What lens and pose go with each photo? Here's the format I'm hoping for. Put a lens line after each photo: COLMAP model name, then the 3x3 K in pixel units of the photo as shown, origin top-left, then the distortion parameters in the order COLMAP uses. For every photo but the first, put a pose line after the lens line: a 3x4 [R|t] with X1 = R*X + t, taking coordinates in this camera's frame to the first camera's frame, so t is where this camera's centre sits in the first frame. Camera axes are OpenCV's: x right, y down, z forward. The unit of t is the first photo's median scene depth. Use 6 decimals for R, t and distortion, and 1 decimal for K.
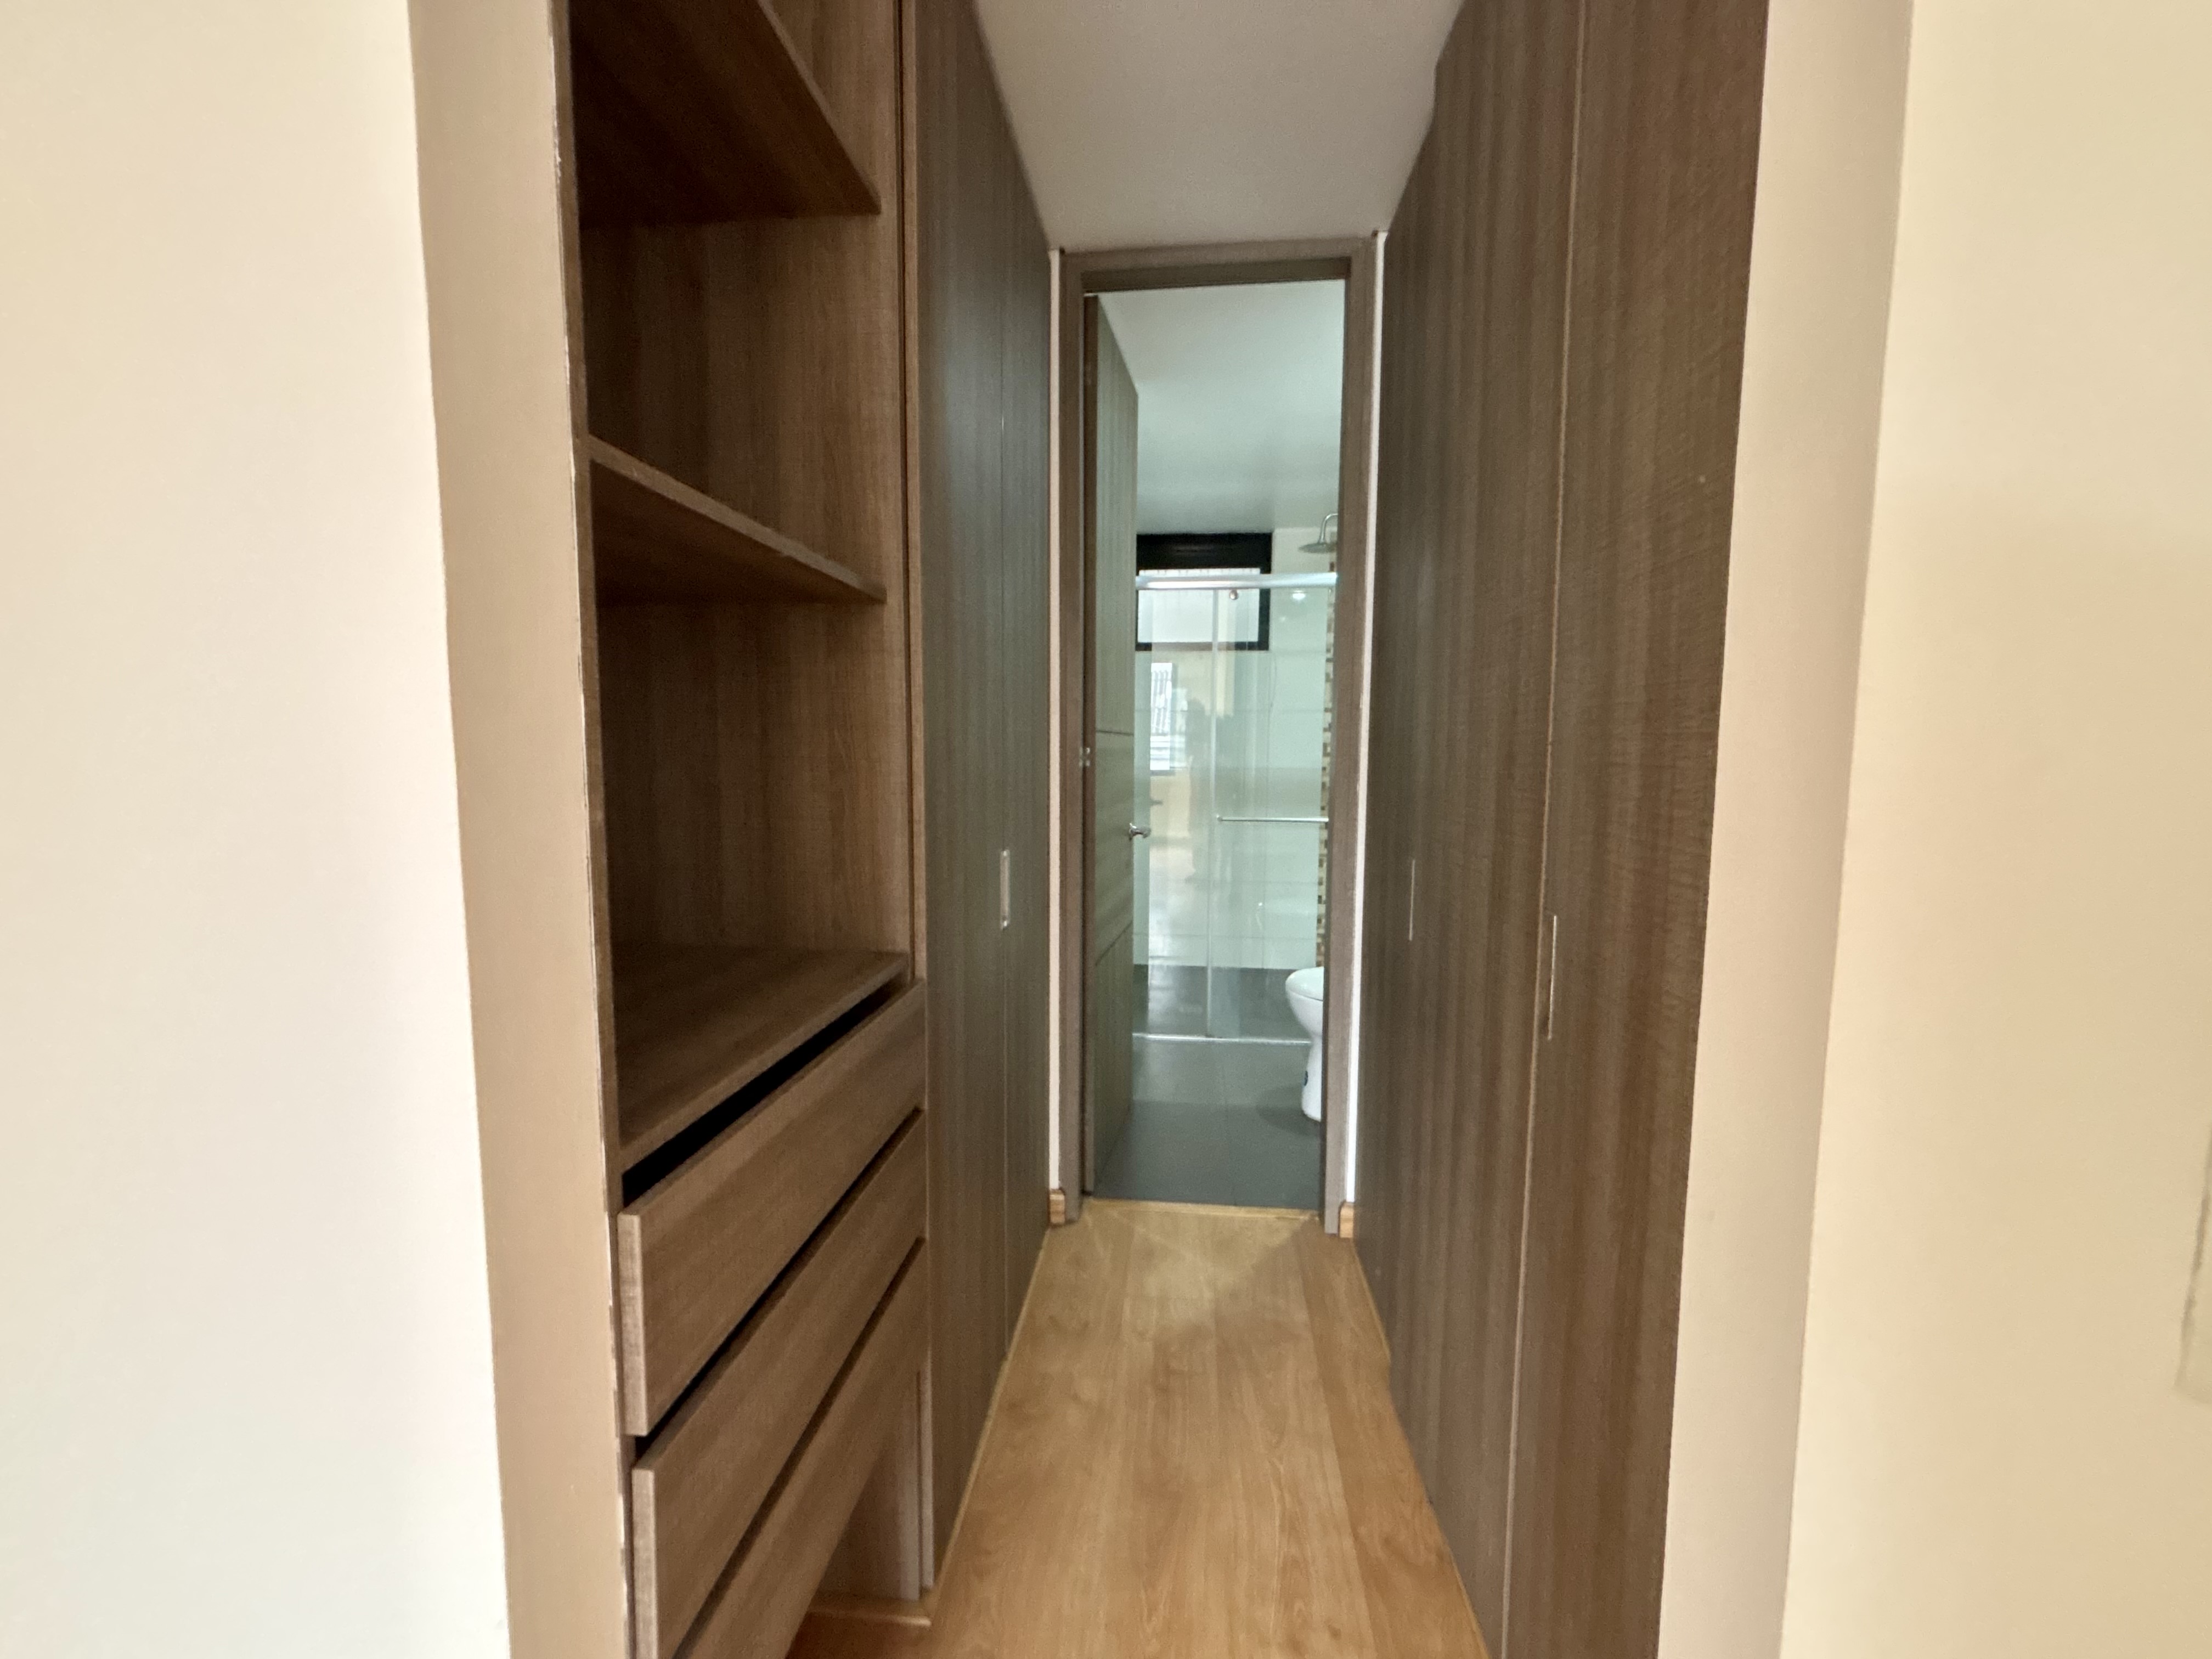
lens RADIAL K [[886.8, 0, 1104.4], [0, 886.8, 824.7], [0, 0, 1]] dist [0.000251, -0.000376]
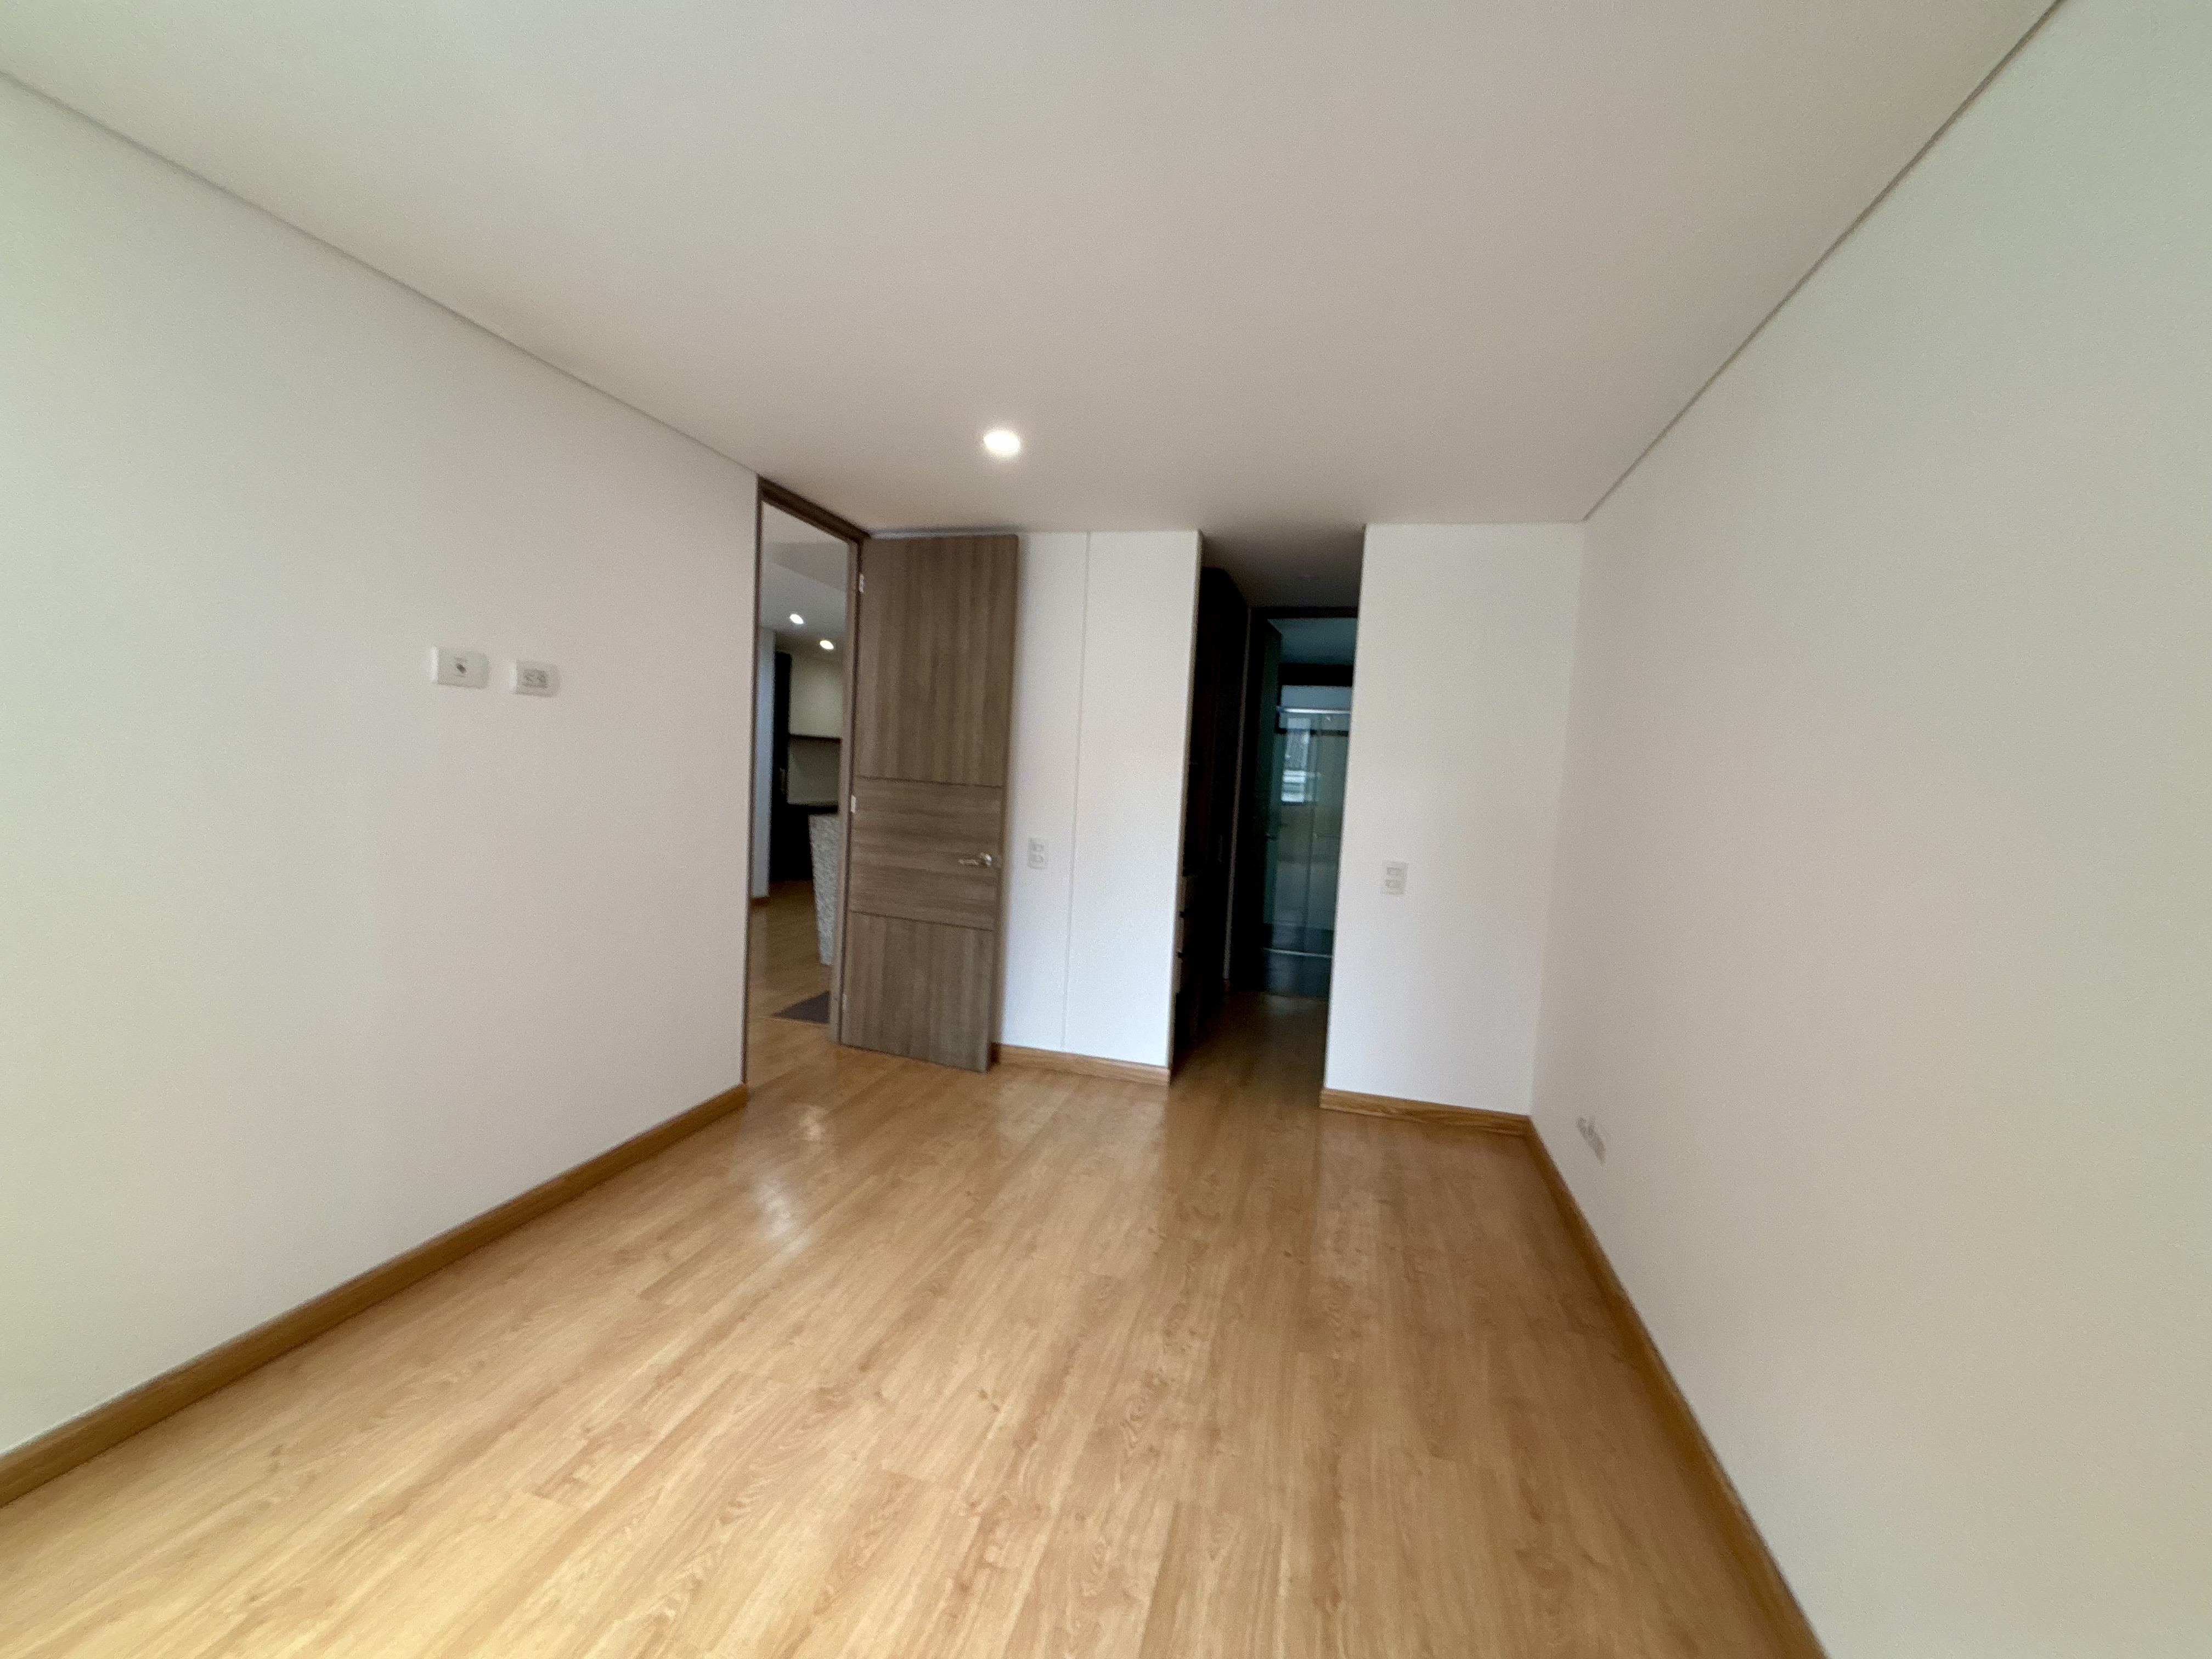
lens RADIAL K [[886.8, 0, 1095.3], [0, 886.8, 810.8], [0, 0, 1]] dist [0.000251, -0.000376]
pose [[0.985814, 0.062941, -0.155593, -0.027325], [-0.069612, 0.996858, -0.037801, 0.043043], [0.152725, 0.048096, 0.987098, -0.607548]]
